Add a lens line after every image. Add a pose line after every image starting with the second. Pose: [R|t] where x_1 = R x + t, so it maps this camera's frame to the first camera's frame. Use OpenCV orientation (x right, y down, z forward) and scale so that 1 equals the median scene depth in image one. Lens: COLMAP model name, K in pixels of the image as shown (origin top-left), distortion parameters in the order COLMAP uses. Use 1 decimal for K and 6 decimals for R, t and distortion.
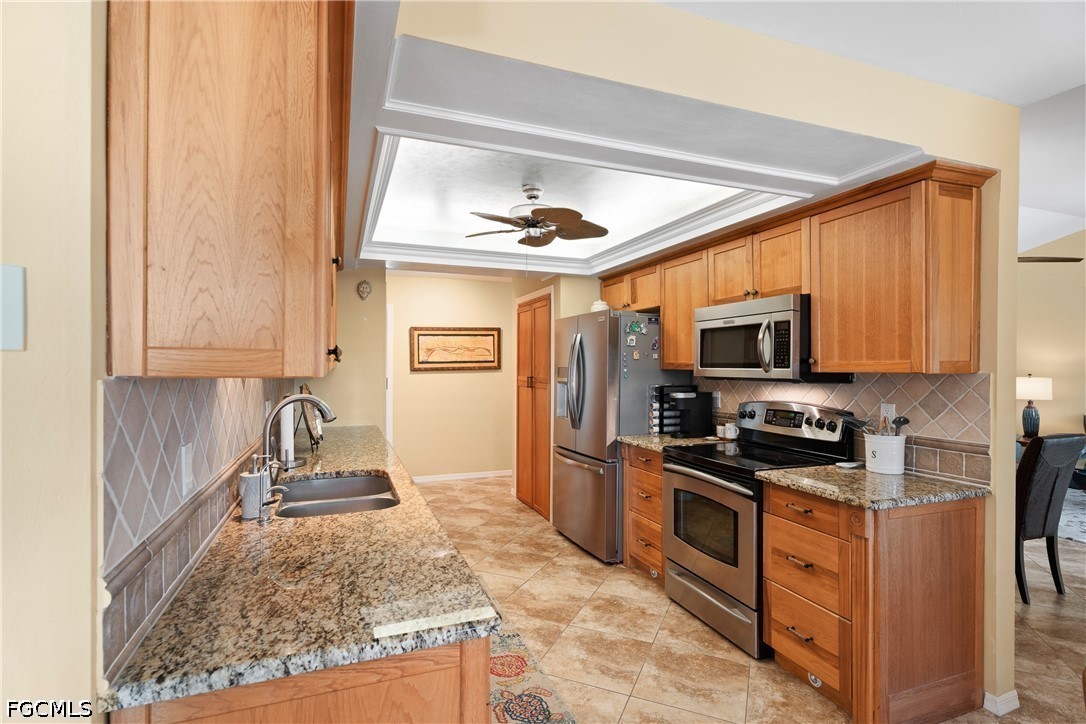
lens RADIAL K [[520.5, 0, 544.6], [0, 520.5, 365.5], [0, 0, 1]] dist [0.008719, -0.002326]
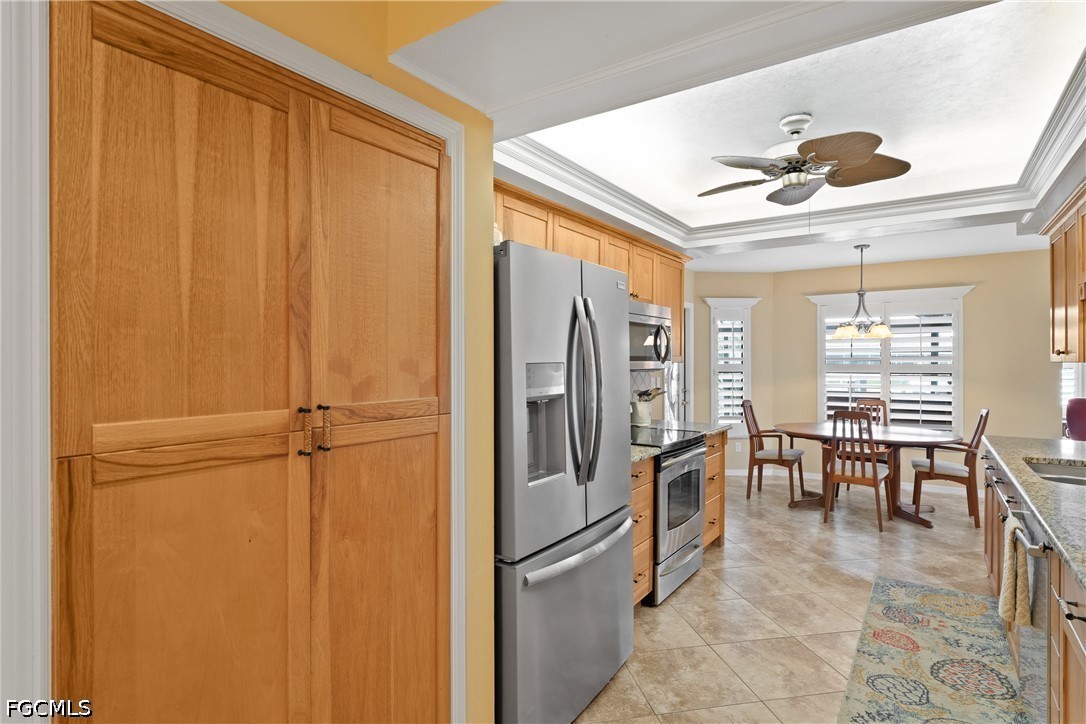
lens RADIAL K [[560.4, 0, 531.2], [0, 560.4, 359.9], [0, 0, 1]] dist [0.006826, 0.002872]
pose [[-0.545859, 0.005355, 0.837860, -0.544884], [0.012674, 0.999918, 0.001866, -0.008507], [-0.837781, 0.011637, -0.545882, 1.925442]]
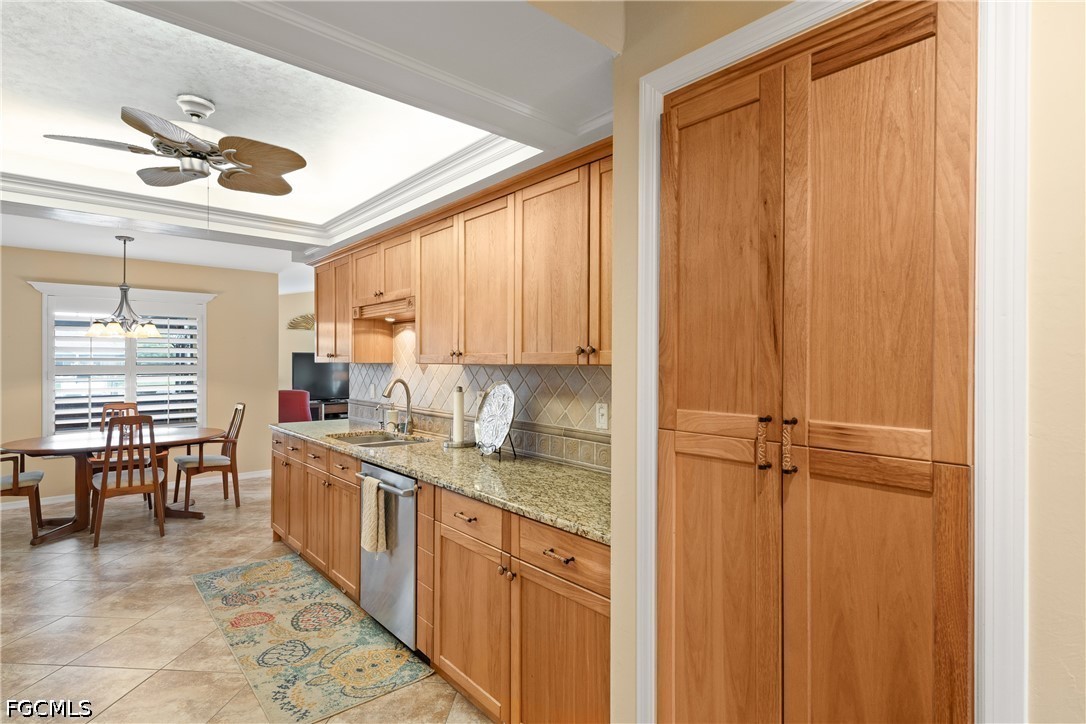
lens RADIAL K [[560.4, 0, 537.8], [0, 560.4, 359.0], [0, 0, 1]] dist [0.006826, 0.002872]
pose [[-0.947937, 0.002410, -0.318450, -0.240069], [-0.000278, 0.999965, 0.008394, -0.010281], [0.318459, 0.008046, -0.947903, 2.033592]]
